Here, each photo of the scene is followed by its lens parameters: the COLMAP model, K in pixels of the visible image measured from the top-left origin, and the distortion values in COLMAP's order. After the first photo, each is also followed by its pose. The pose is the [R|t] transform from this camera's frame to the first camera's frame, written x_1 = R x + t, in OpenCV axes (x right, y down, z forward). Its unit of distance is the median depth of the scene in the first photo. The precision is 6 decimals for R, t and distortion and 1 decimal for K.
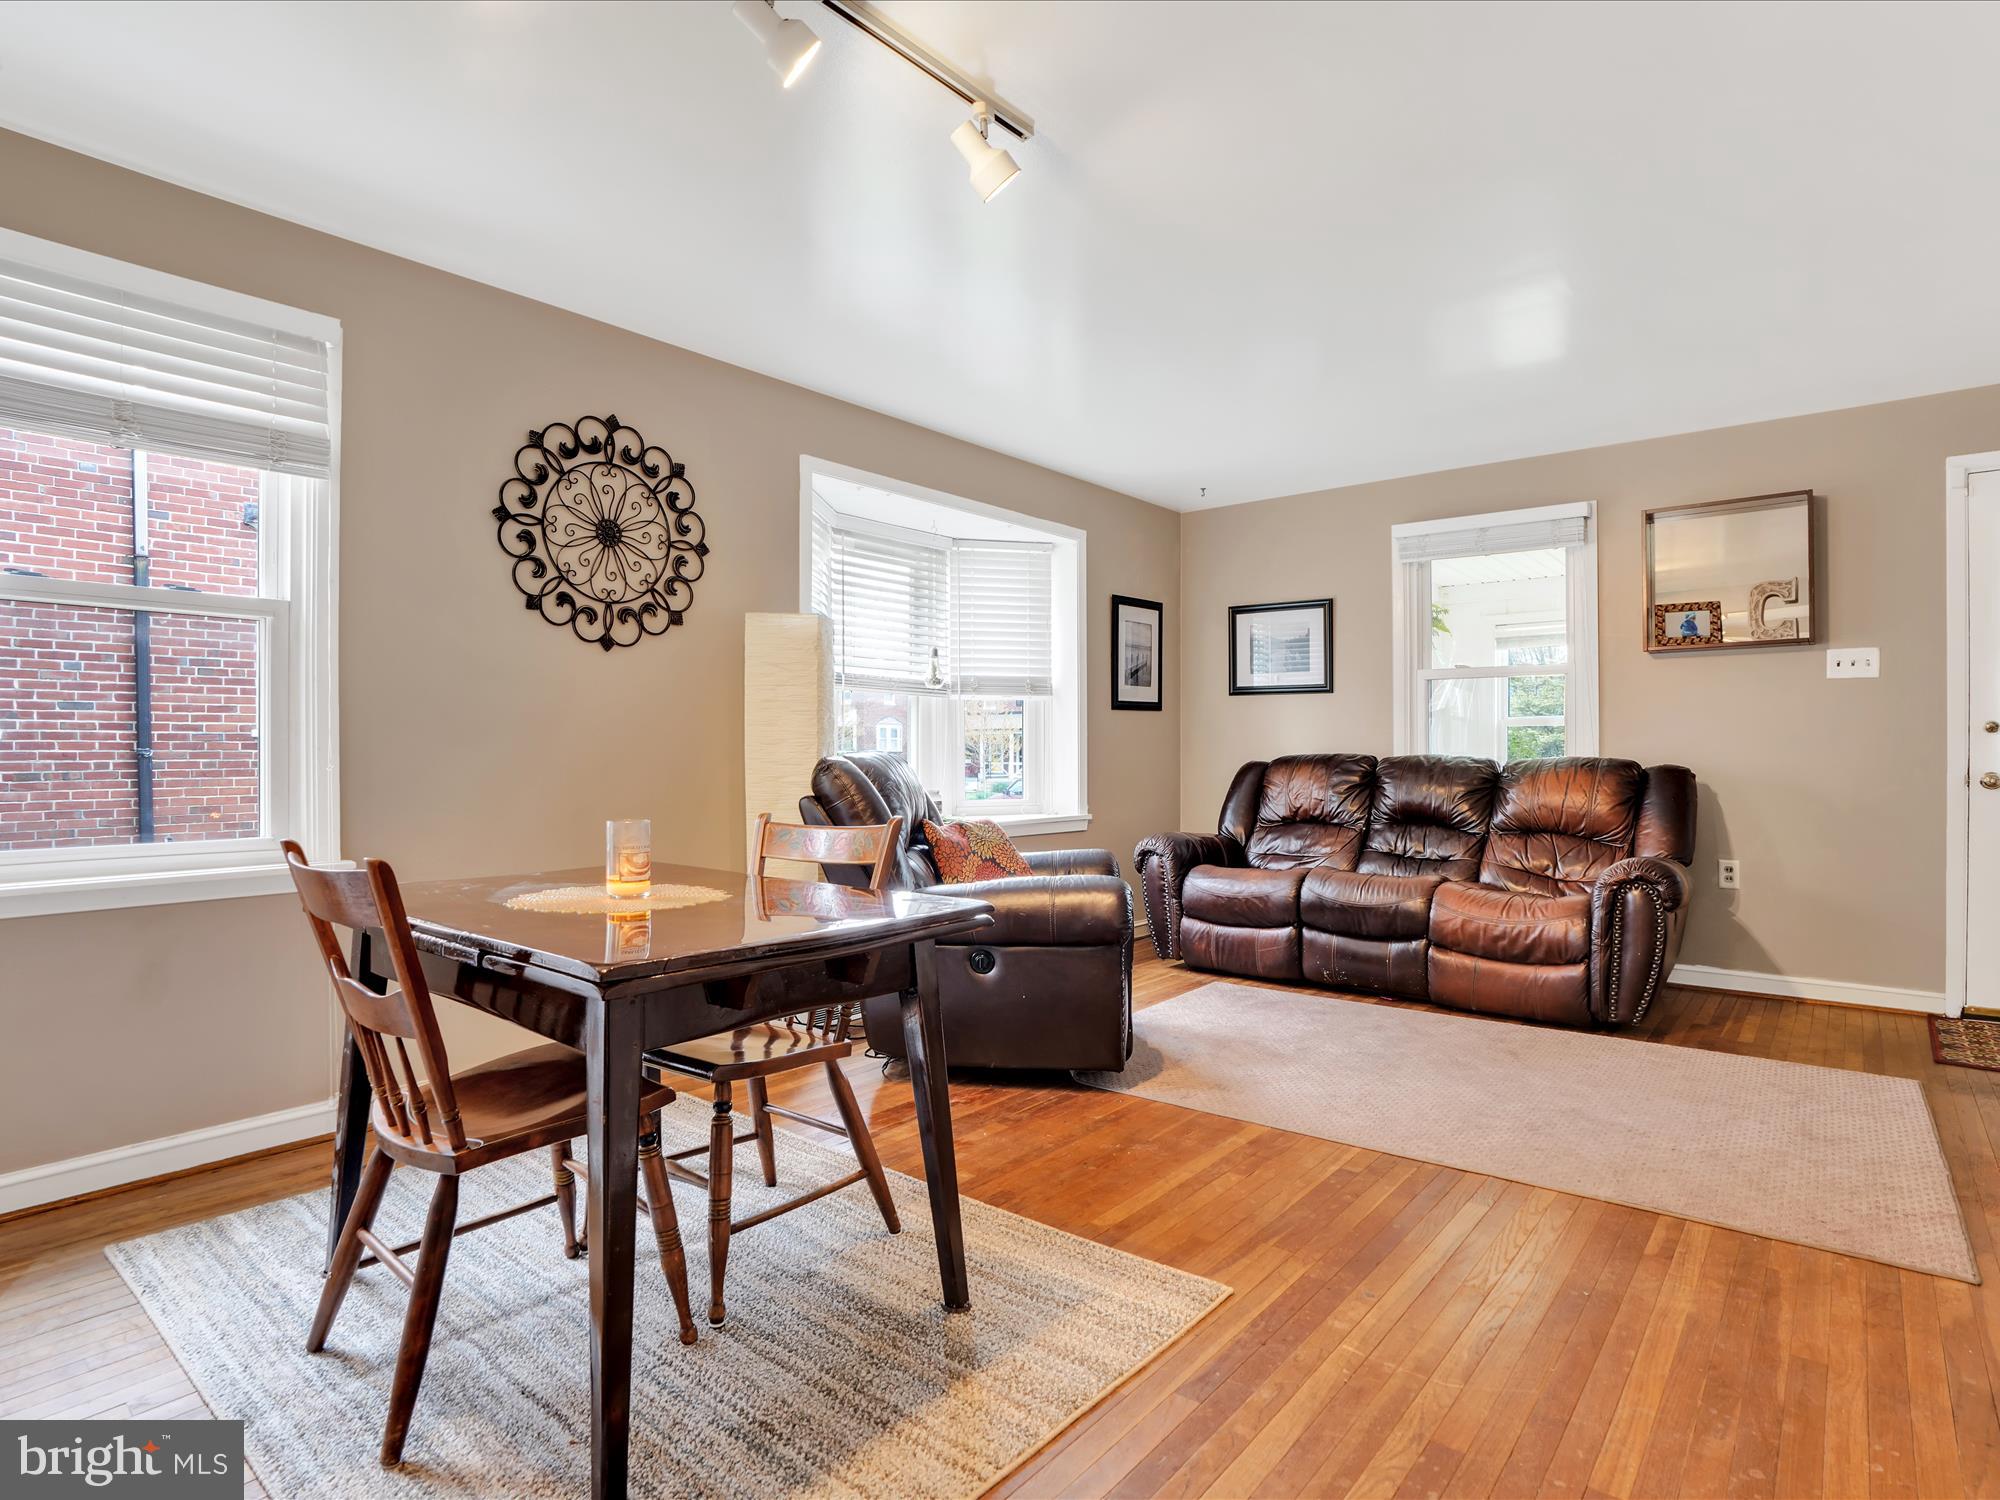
lens RADIAL K [[1037.5, 0, 1001.1], [0, 1037.5, 743.3], [0, 0, 1]] dist [-0.077596, 0.029040]
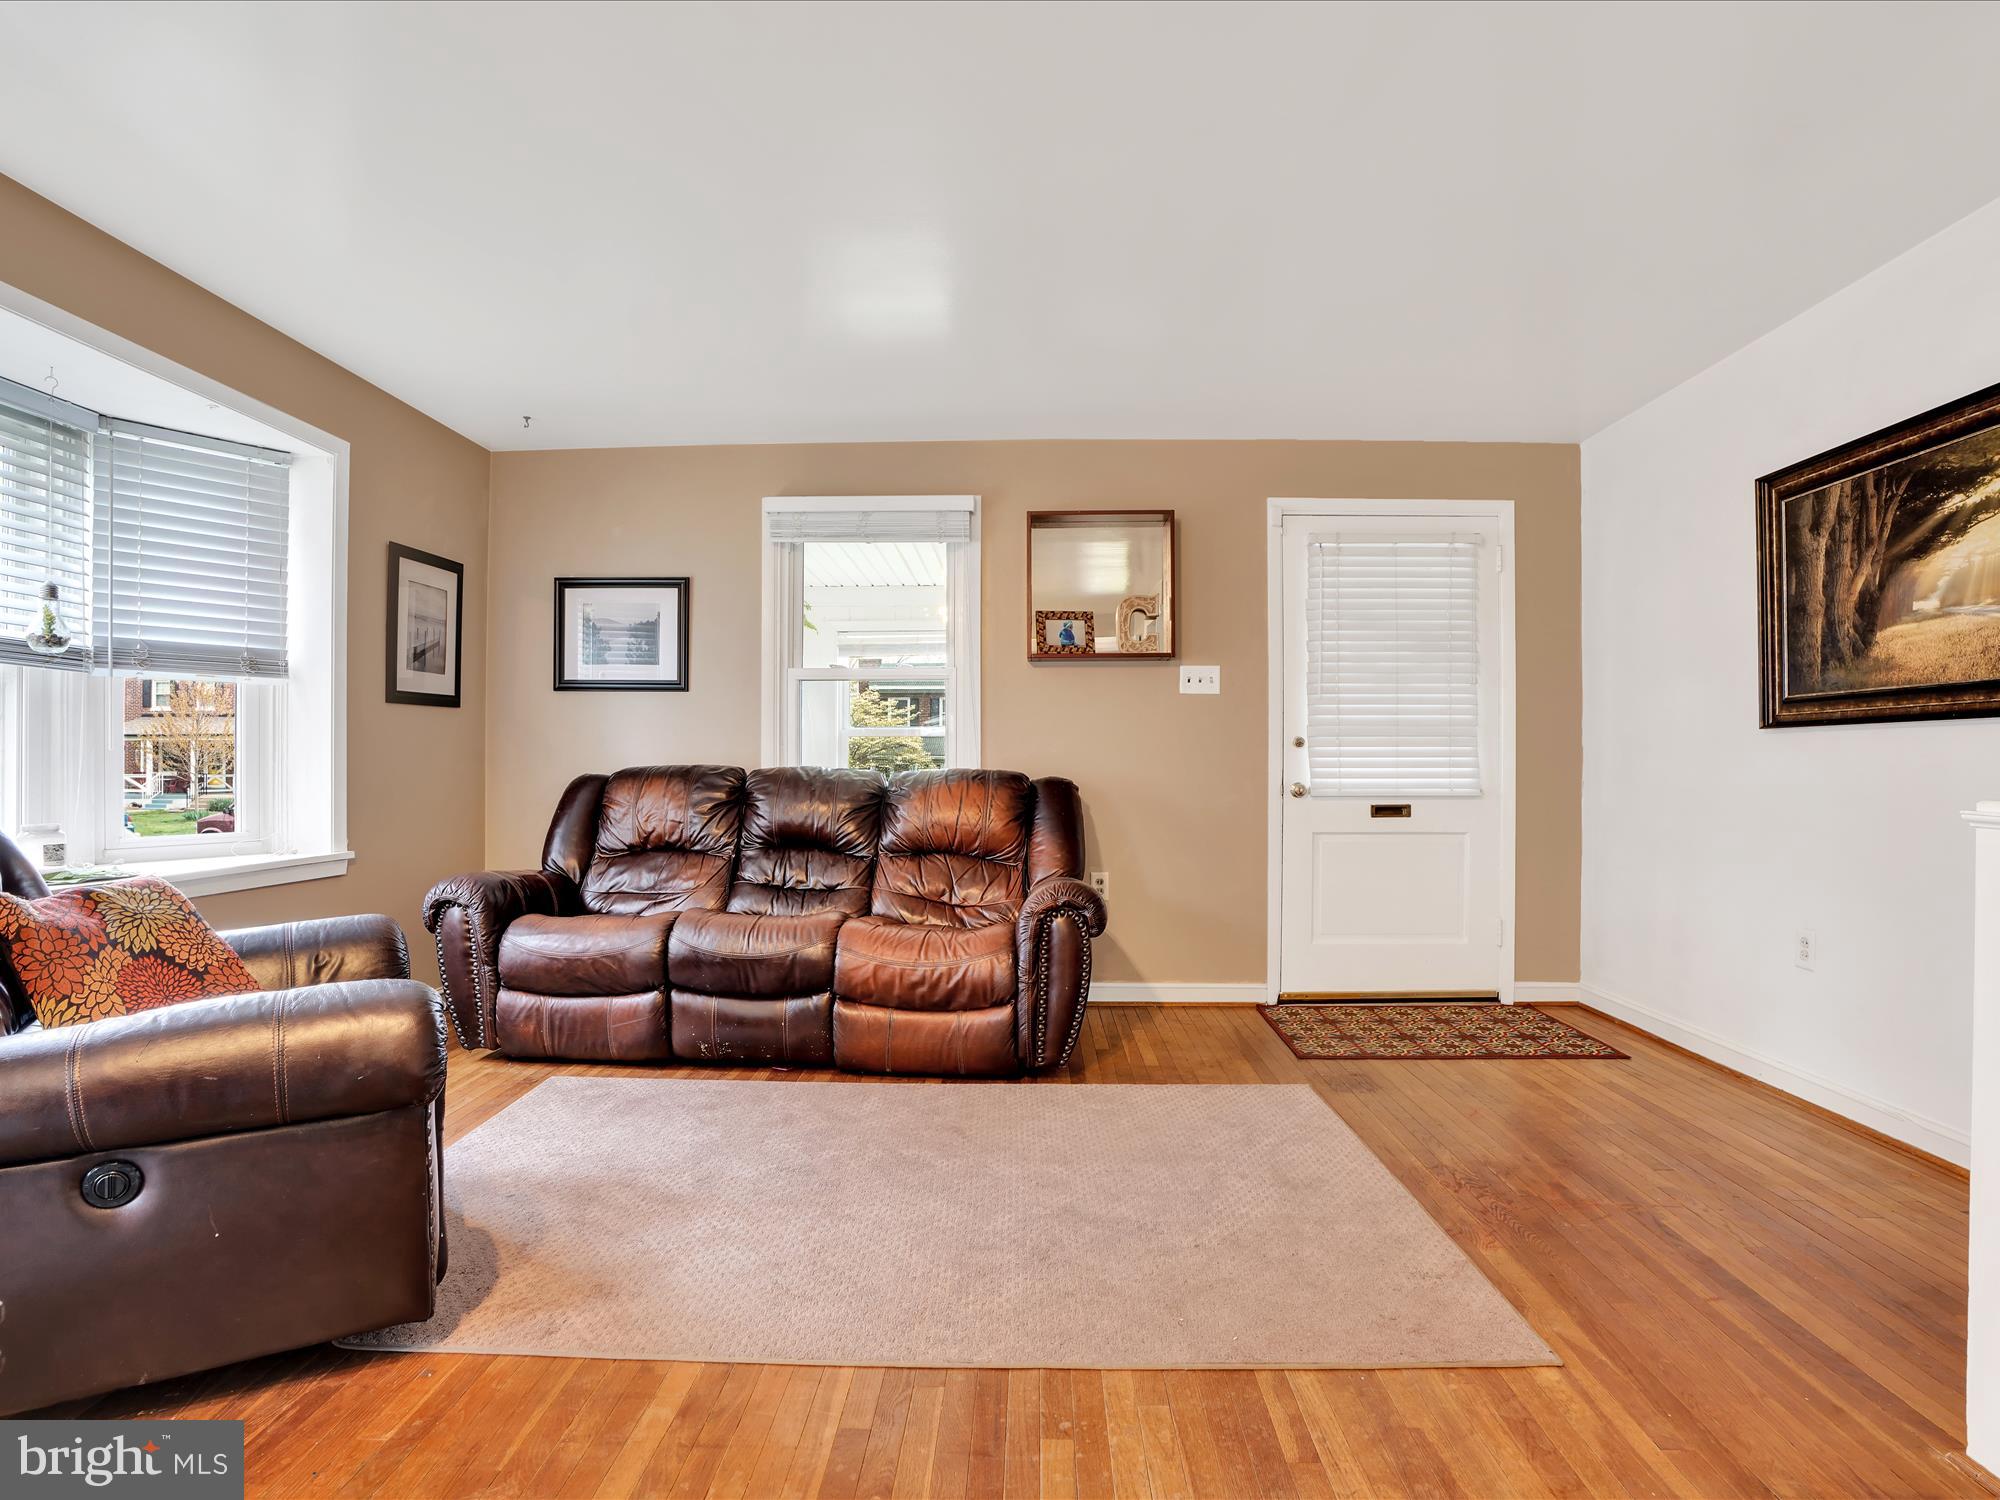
lens RADIAL K [[1030.9, 0, 997.8], [0, 1030.9, 762.5], [0, 0, 1]] dist [-0.071656, 0.031704]
pose [[0.789018, 0.002569, 0.614364, 0.017124], [-0.007281, 0.999960, 0.005170, 0.002796], [-0.614326, -0.008552, 0.789006, 0.256718]]
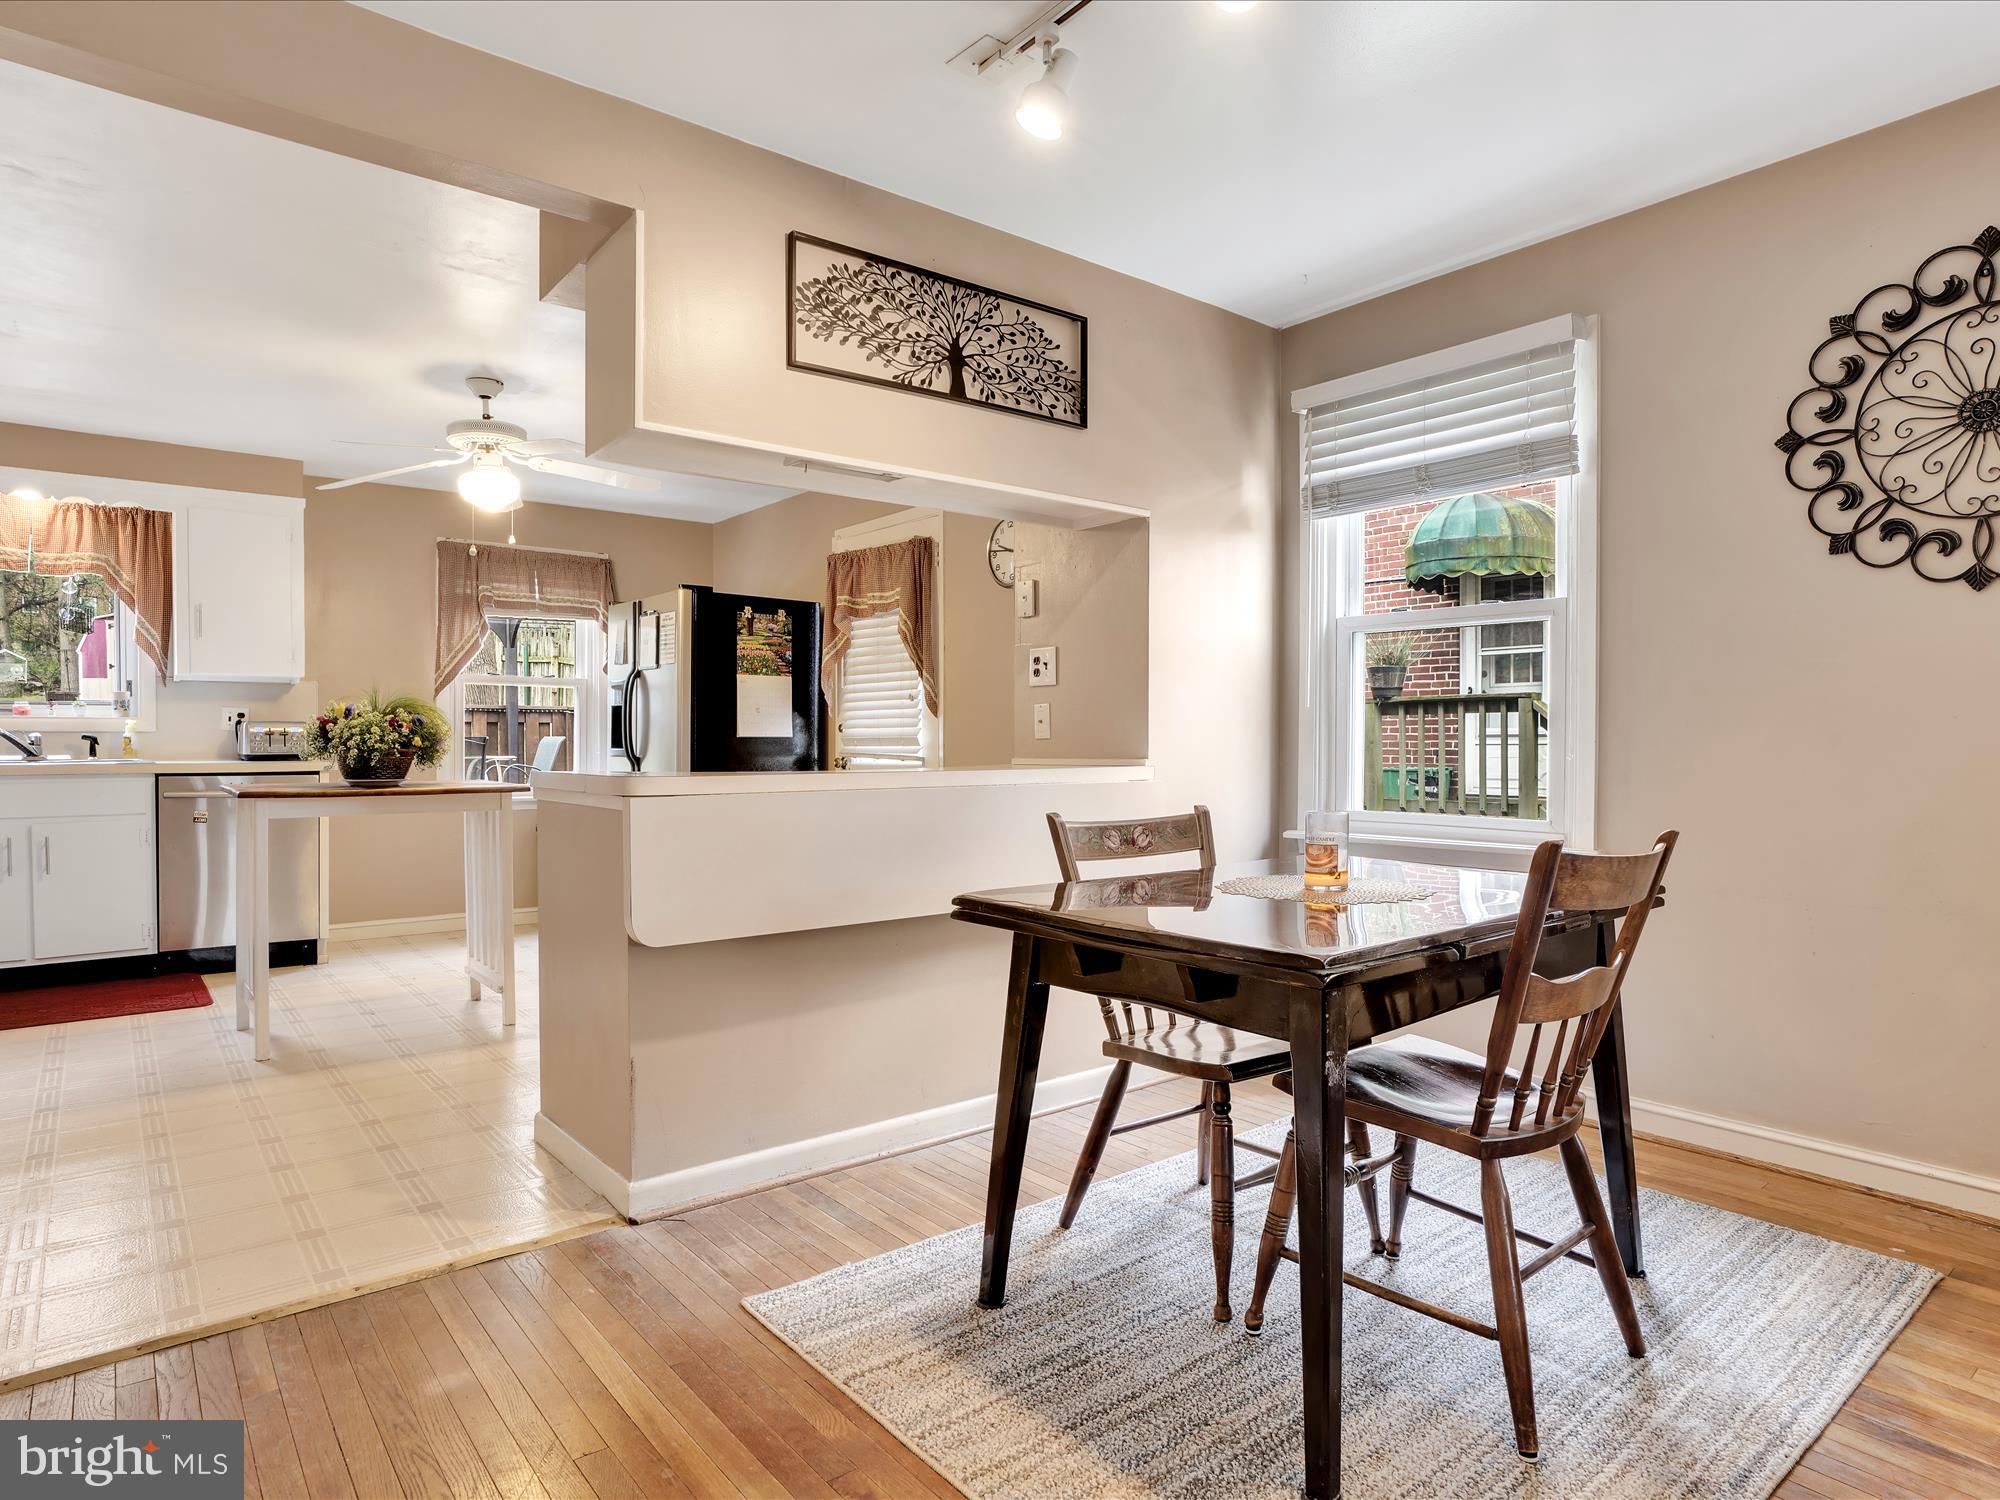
lens RADIAL K [[1143.5, 0, 1031.3], [0, 1143.5, 753.4], [0, 0, 1]] dist [-0.092882, 0.045939]
pose [[-0.183624, 0.008125, -0.982963, 0.329293], [0.007062, 0.999951, 0.006946, 0.005223], [0.982971, -0.005667, -0.183673, 0.405468]]
